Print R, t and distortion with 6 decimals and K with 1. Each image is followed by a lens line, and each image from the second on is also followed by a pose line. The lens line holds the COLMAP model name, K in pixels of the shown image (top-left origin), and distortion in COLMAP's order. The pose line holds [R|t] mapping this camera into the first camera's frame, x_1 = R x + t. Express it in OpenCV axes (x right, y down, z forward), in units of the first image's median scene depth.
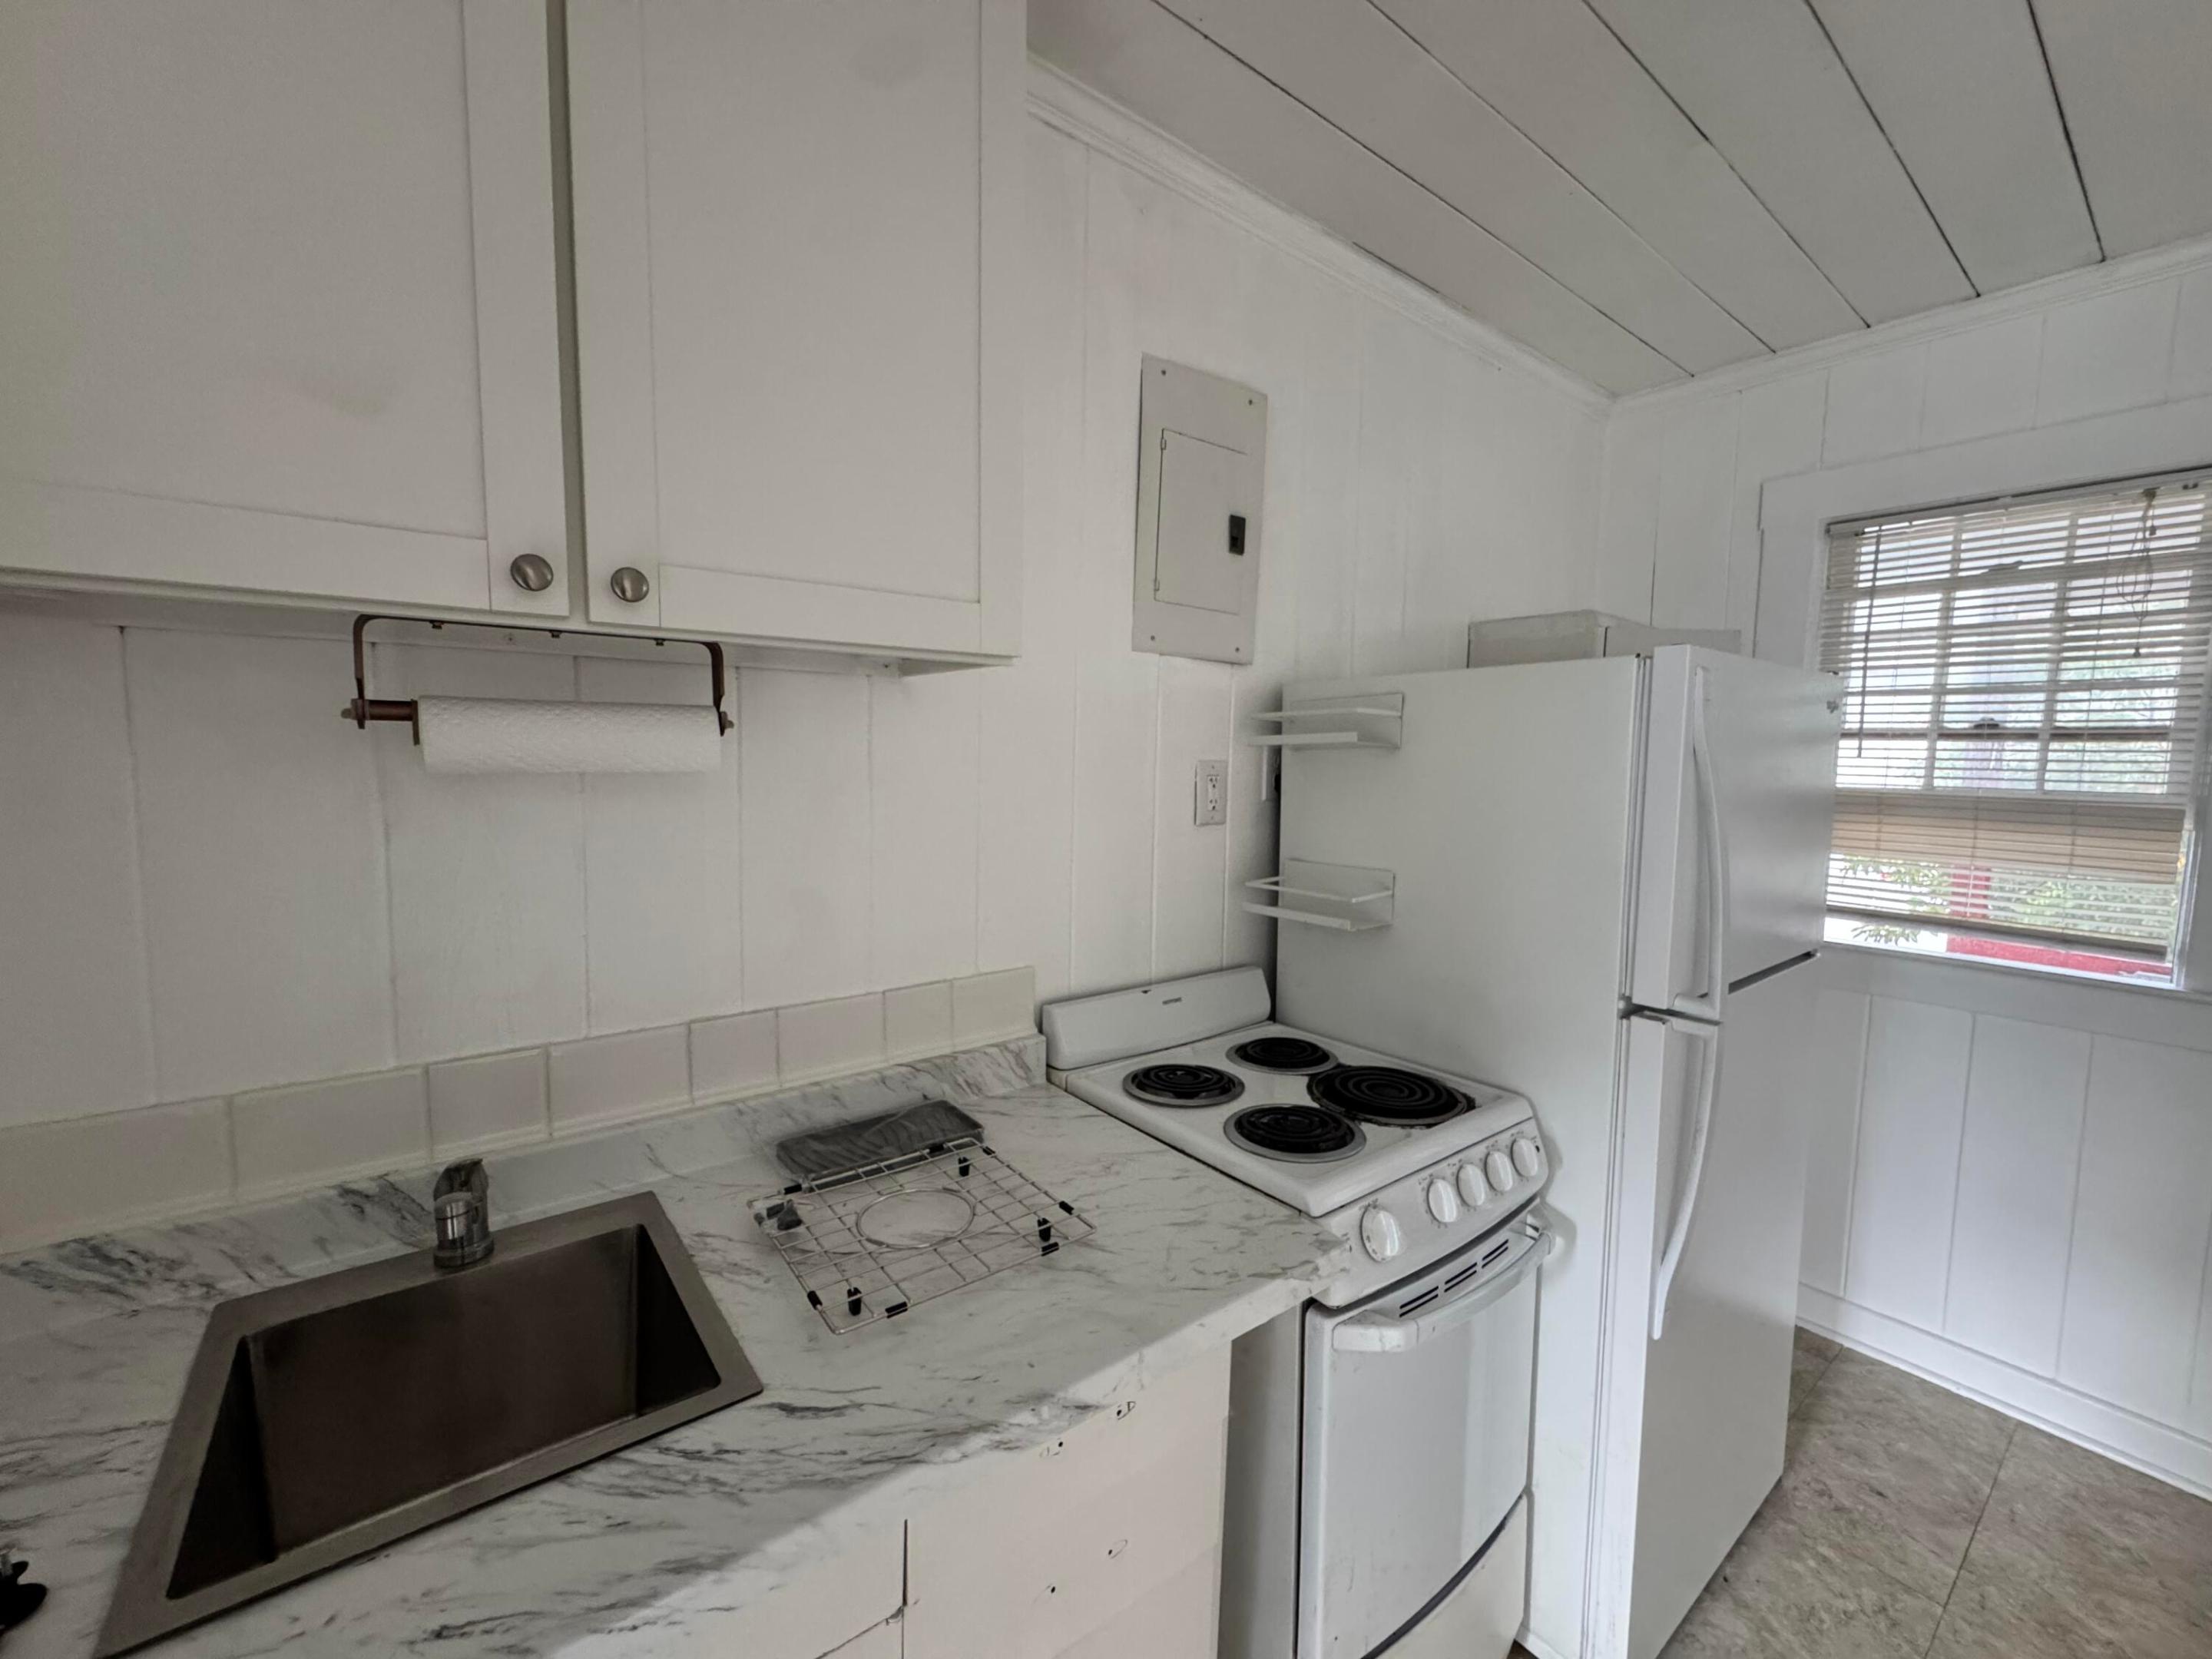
lens RADIAL K [[880.0, 0, 1112.4], [0, 880.0, 832.9], [0, 0, 1]] dist [-0.000382, -0.000054]
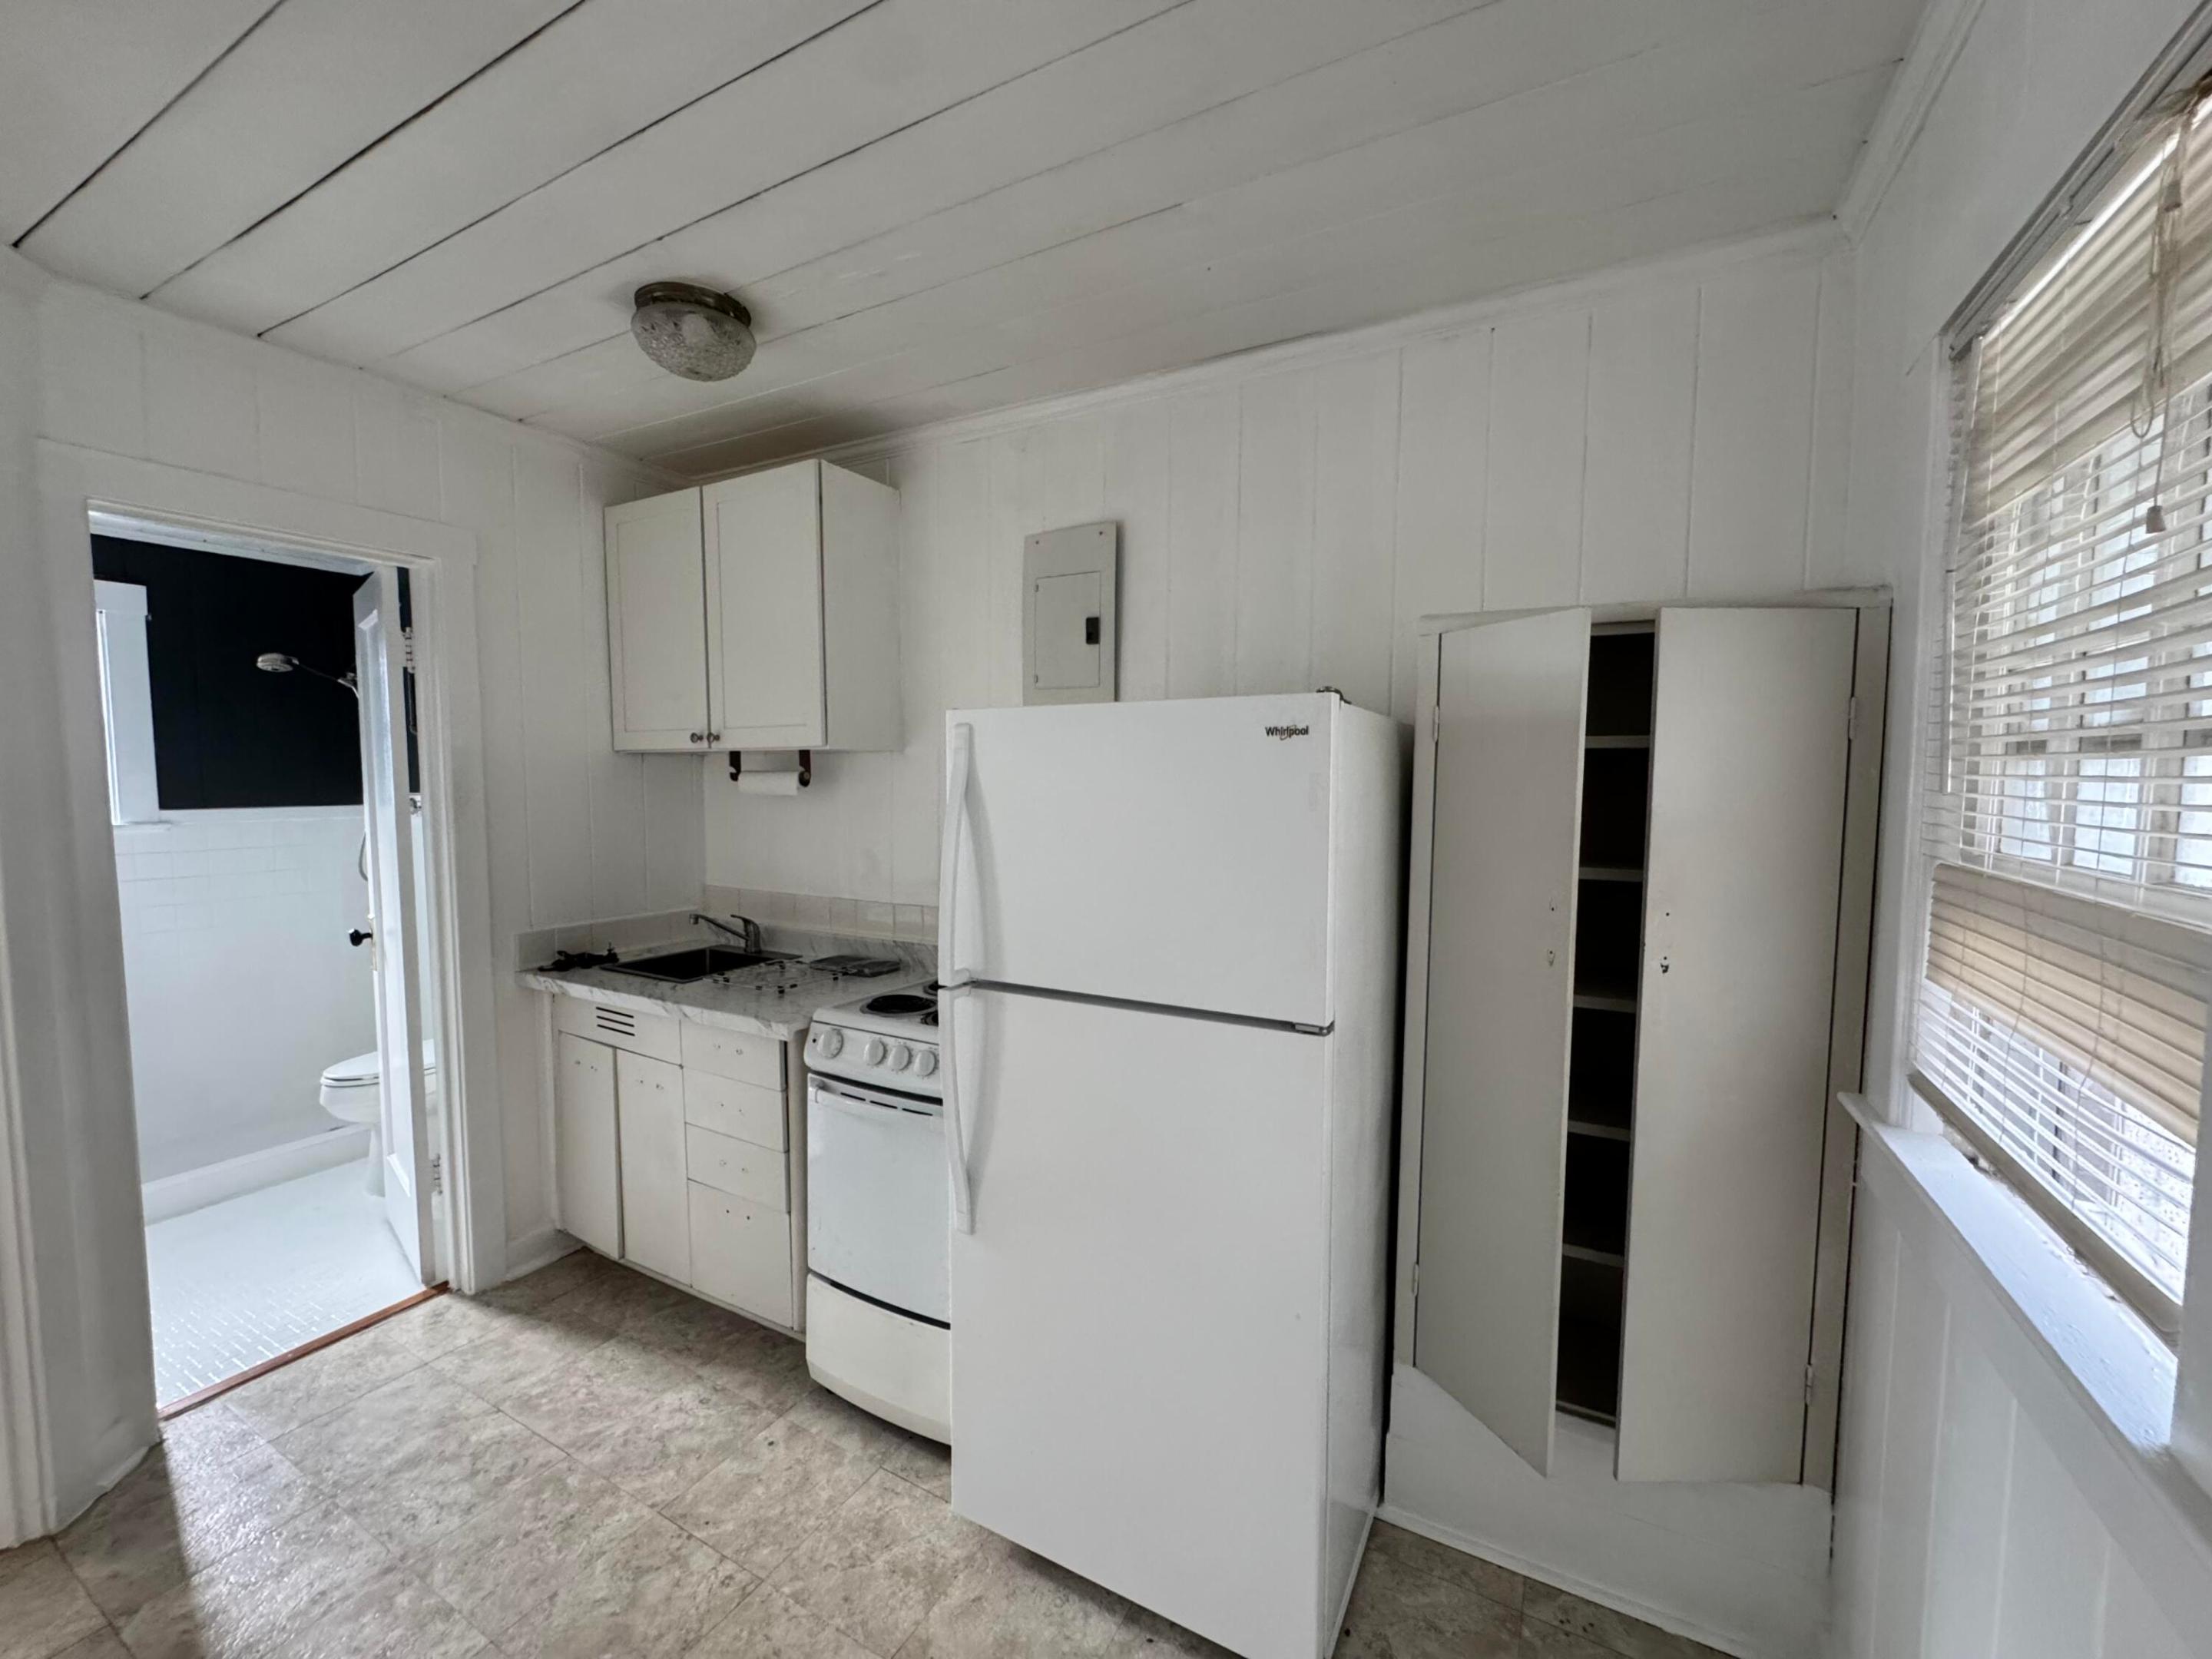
lens RADIAL K [[880.0, 0, 1112.7], [0, 880.0, 831.3], [0, 0, 1]] dist [-0.000382, -0.000054]
pose [[0.390277, 0.040768, -0.919794, 1.461148], [-0.087158, 0.996169, 0.007171, -0.042560], [0.916563, 0.077368, 0.392335, 0.533208]]
